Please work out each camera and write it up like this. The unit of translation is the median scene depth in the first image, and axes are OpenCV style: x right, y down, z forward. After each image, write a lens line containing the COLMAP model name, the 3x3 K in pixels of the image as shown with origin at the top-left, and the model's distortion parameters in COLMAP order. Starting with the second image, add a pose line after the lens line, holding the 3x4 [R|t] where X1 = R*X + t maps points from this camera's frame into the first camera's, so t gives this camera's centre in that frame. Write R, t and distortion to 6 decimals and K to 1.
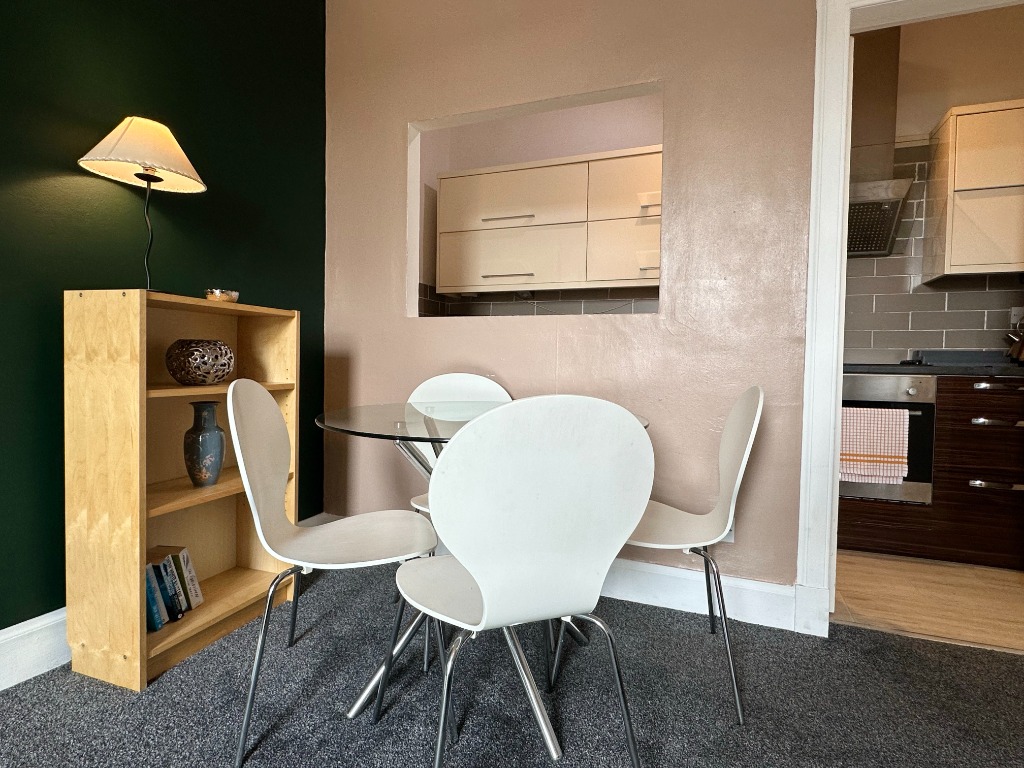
lens RADIAL K [[543.7, 0, 512.0], [0, 543.7, 384.0], [0, 0, 1]] dist [-0.005378, -0.000518]
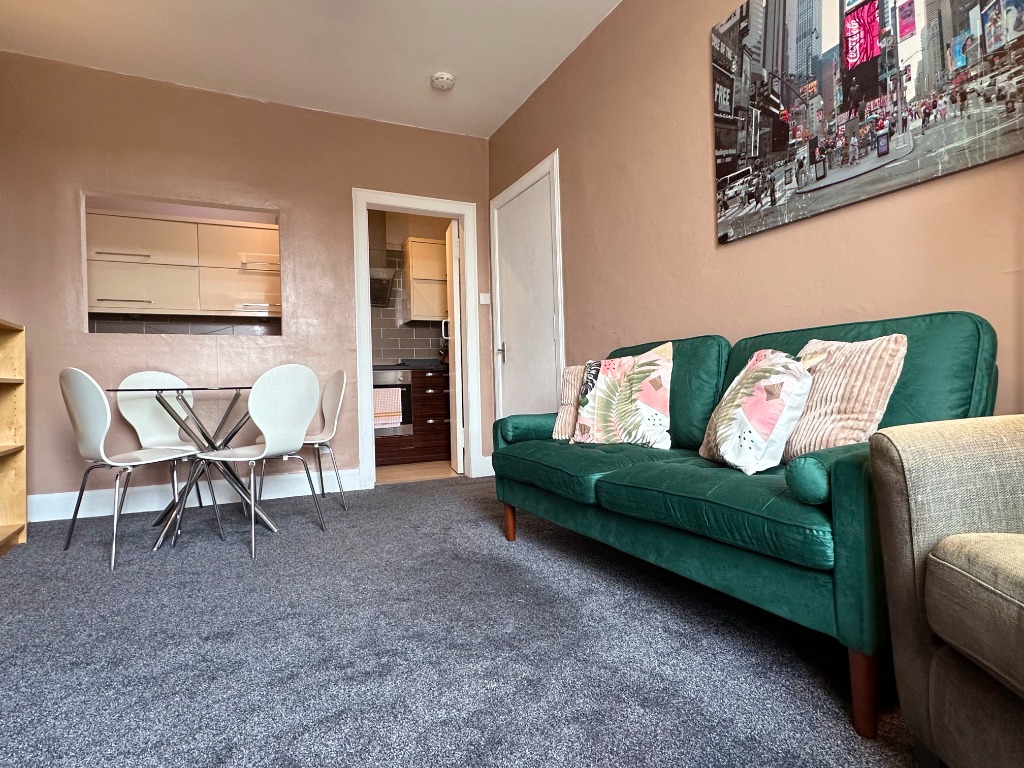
lens RADIAL K [[543.7, 0, 512.0], [0, 543.7, 384.0], [0, 0, 1]] dist [-0.005378, -0.000518]
pose [[0.678289, -0.035366, 0.733943, -0.443454], [0.066317, 0.997711, -0.013212, 0.086285], [-0.731796, 0.057635, 0.679082, -0.638880]]
